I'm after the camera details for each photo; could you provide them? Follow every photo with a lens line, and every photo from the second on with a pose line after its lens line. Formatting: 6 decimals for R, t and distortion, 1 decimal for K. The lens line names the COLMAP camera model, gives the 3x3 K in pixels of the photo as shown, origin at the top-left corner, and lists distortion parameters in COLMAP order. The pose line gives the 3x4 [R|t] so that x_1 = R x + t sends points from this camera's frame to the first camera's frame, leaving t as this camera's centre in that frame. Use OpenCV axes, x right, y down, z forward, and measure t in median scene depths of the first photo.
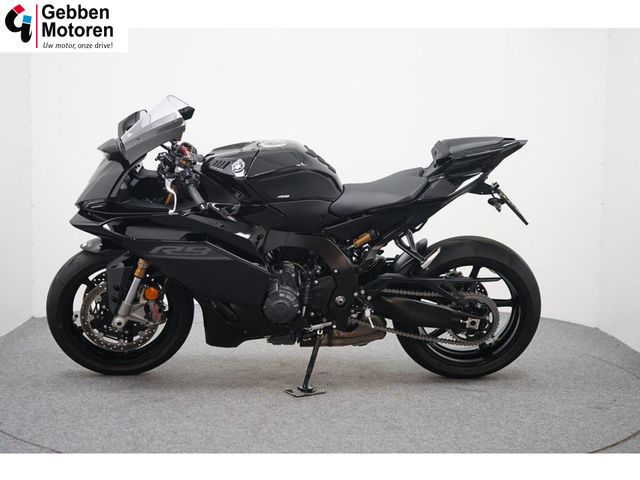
lens RADIAL K [[1026.6, 0, 320.0], [0, 1026.6, 239.3], [0, 0, 1]] dist [-0.042562, 0.000000]
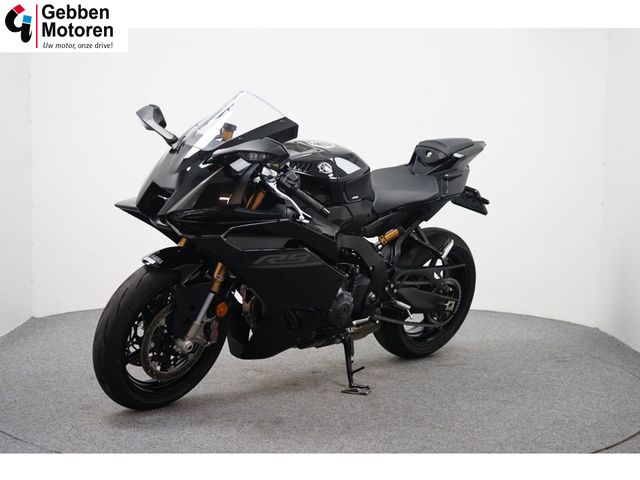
lens RADIAL K [[1026.6, 0, 319.9], [0, 1026.6, 240.3], [0, 0, 1]] dist [-0.042562, 0.000000]
pose [[0.766673, -0.068114, 0.638415, -0.684474], [0.071027, 0.997251, 0.021103, -0.022810], [-0.638097, 0.029166, 0.769403, 0.234012]]
